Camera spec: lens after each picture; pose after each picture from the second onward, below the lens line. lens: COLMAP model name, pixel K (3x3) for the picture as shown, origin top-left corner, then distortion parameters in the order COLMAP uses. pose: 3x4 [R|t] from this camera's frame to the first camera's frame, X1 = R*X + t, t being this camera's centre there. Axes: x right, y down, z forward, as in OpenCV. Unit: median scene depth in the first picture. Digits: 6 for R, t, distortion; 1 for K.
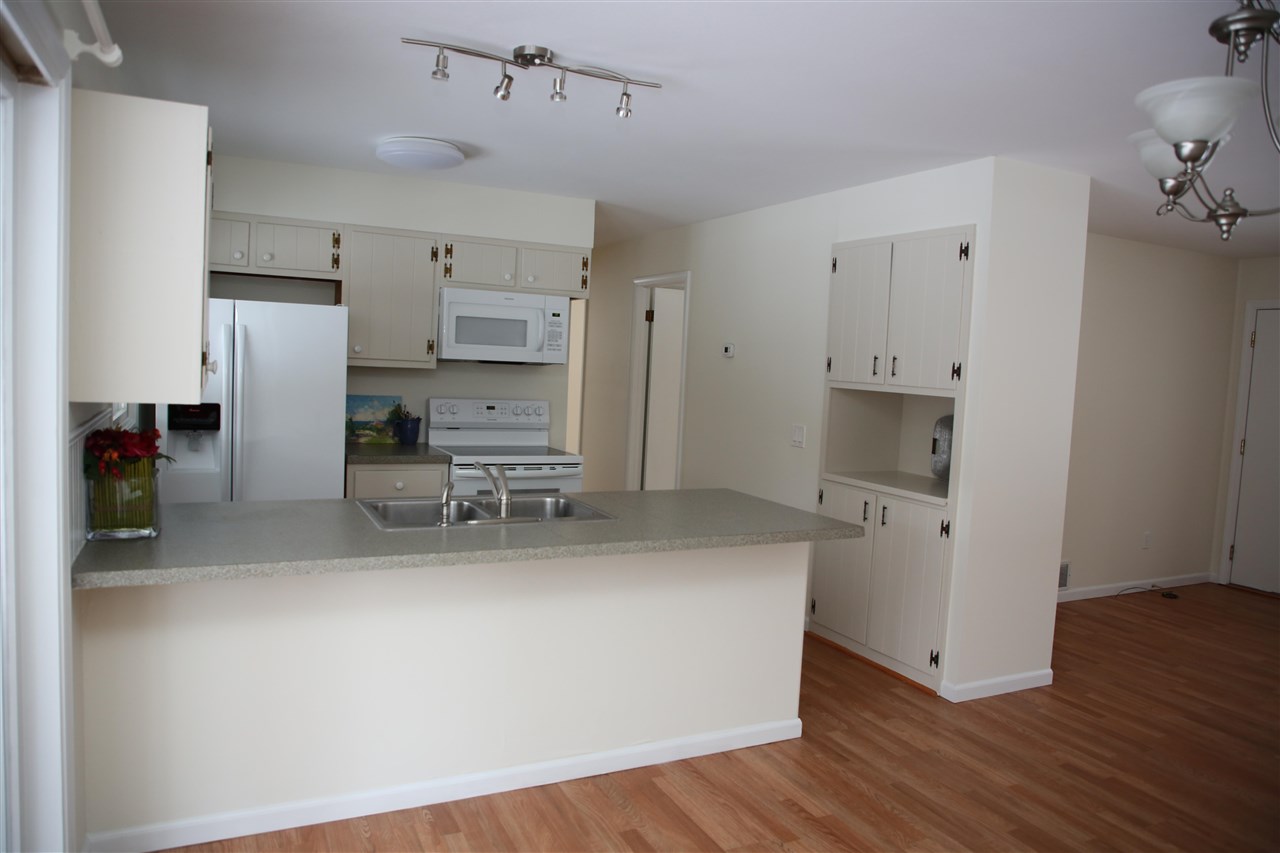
lens RADIAL K [[874.6, 0, 640.0], [0, 874.6, 426.5], [0, 0, 1]] dist [-0.031736, 0.001196]
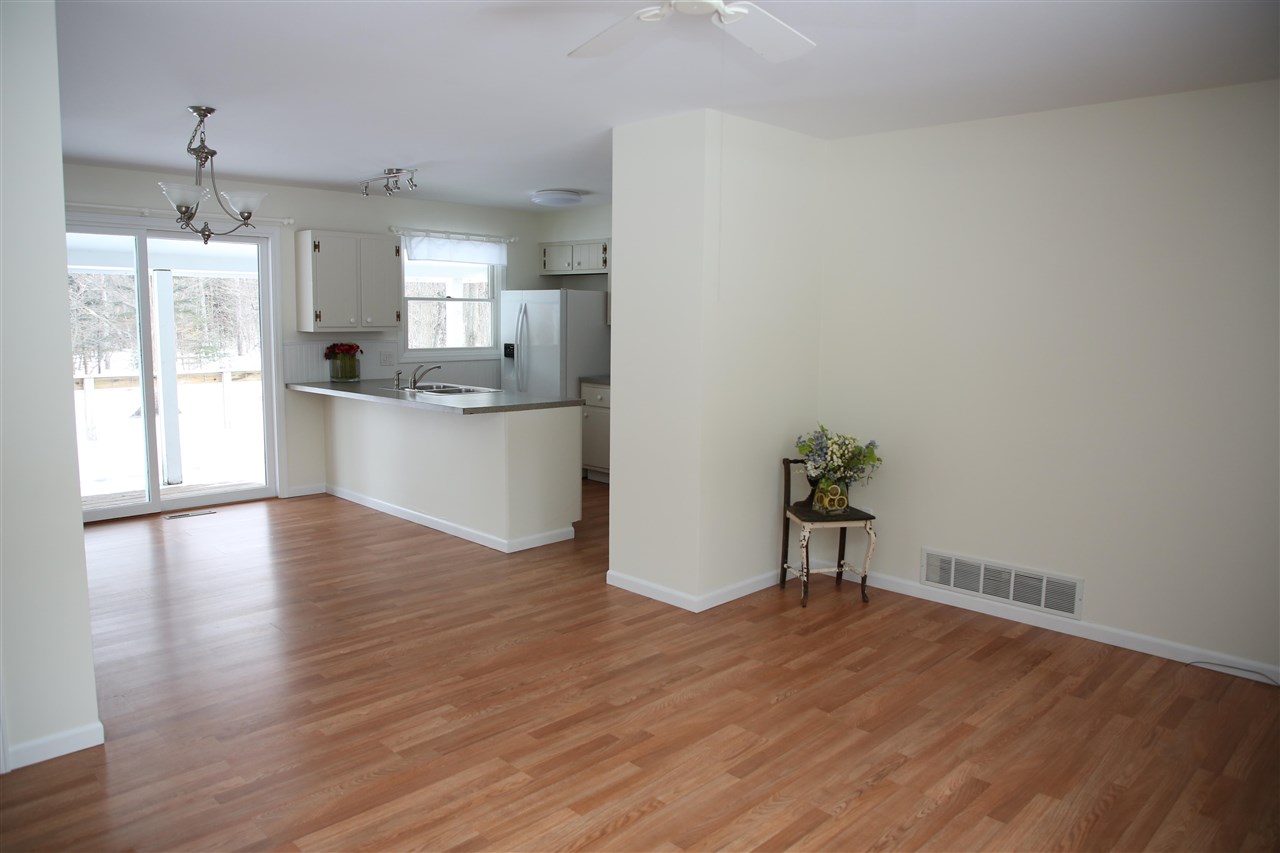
lens RADIAL K [[874.6, 0, 640.0], [0, 874.6, 426.5], [0, 0, 1]] dist [-0.031736, 0.001196]
pose [[0.324045, 0.079717, -0.942677, 1.444260], [-0.071676, 0.995648, 0.059558, 0.021992], [0.943323, 0.048268, 0.328348, 0.601625]]
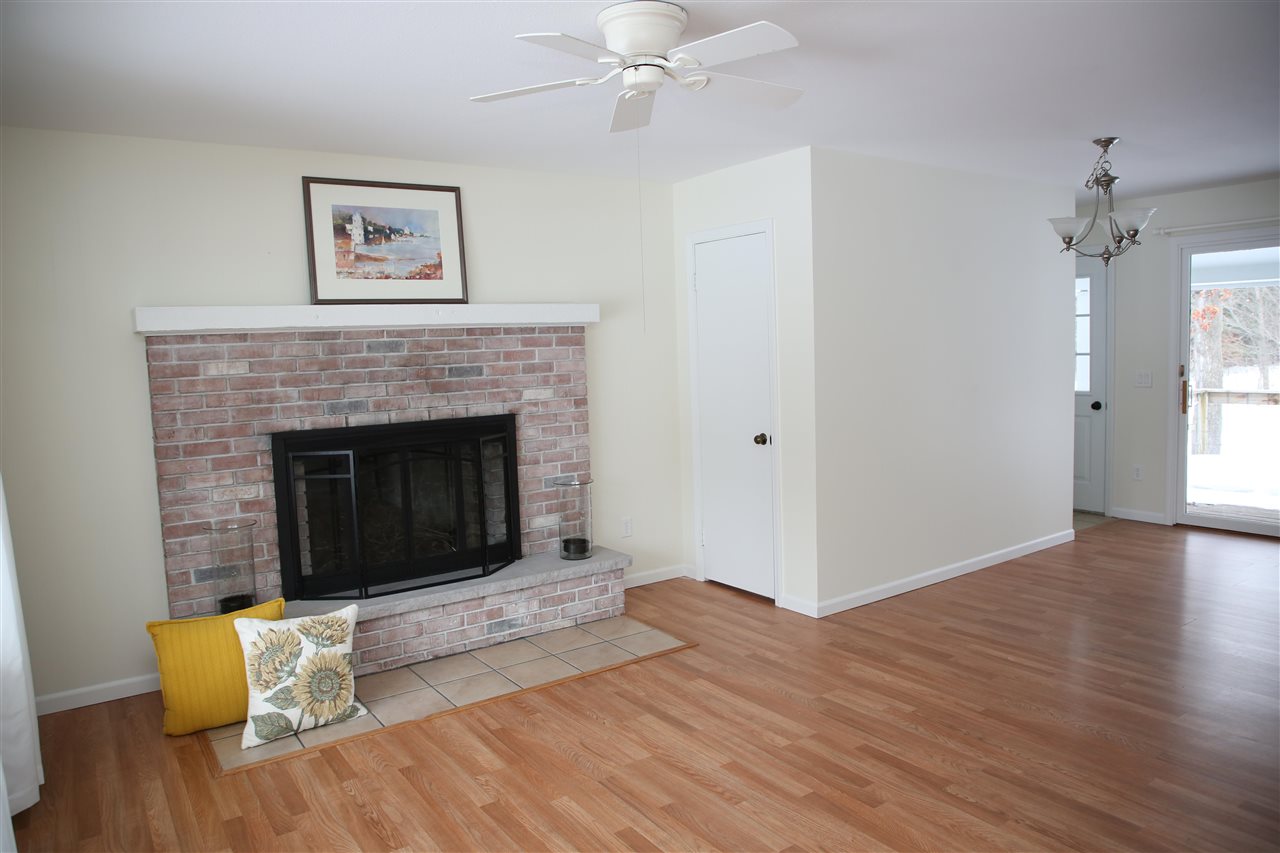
lens RADIAL K [[874.6, 0, 640.0], [0, 874.6, 426.5], [0, 0, 1]] dist [-0.031736, 0.001196]
pose [[-0.988938, 0.005871, -0.148212, 1.018027], [-0.018214, 0.986847, 0.160627, -0.063678], [0.147206, 0.161550, -0.975824, 1.483170]]
